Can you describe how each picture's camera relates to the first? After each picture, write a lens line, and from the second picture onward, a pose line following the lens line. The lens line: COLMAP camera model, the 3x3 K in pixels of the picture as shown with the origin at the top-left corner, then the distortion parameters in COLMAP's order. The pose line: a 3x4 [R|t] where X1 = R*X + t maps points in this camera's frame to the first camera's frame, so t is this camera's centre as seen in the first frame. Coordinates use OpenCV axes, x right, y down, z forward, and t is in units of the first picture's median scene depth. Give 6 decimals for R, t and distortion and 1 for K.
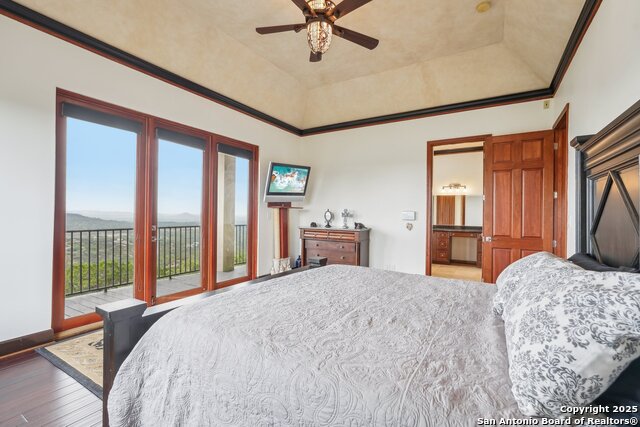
lens RADIAL K [[289.1, 0, 321.3], [0, 289.1, 215.6], [0, 0, 1]] dist [-0.007474, 0.001050]
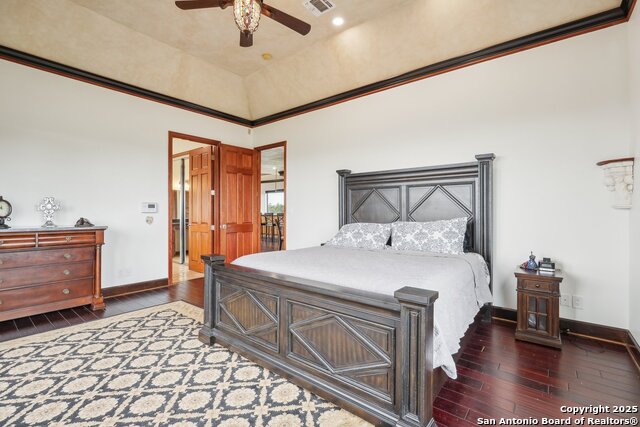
lens RADIAL K [[289.1, 0, 326.0], [0, 289.1, 214.4], [0, 0, 1]] dist [-0.007474, 0.001050]
pose [[0.130586, -0.022078, 0.991191, -0.592902], [0.002592, 0.999756, 0.021927, 0.002948], [-0.991434, -0.000294, 0.130612, 0.402524]]
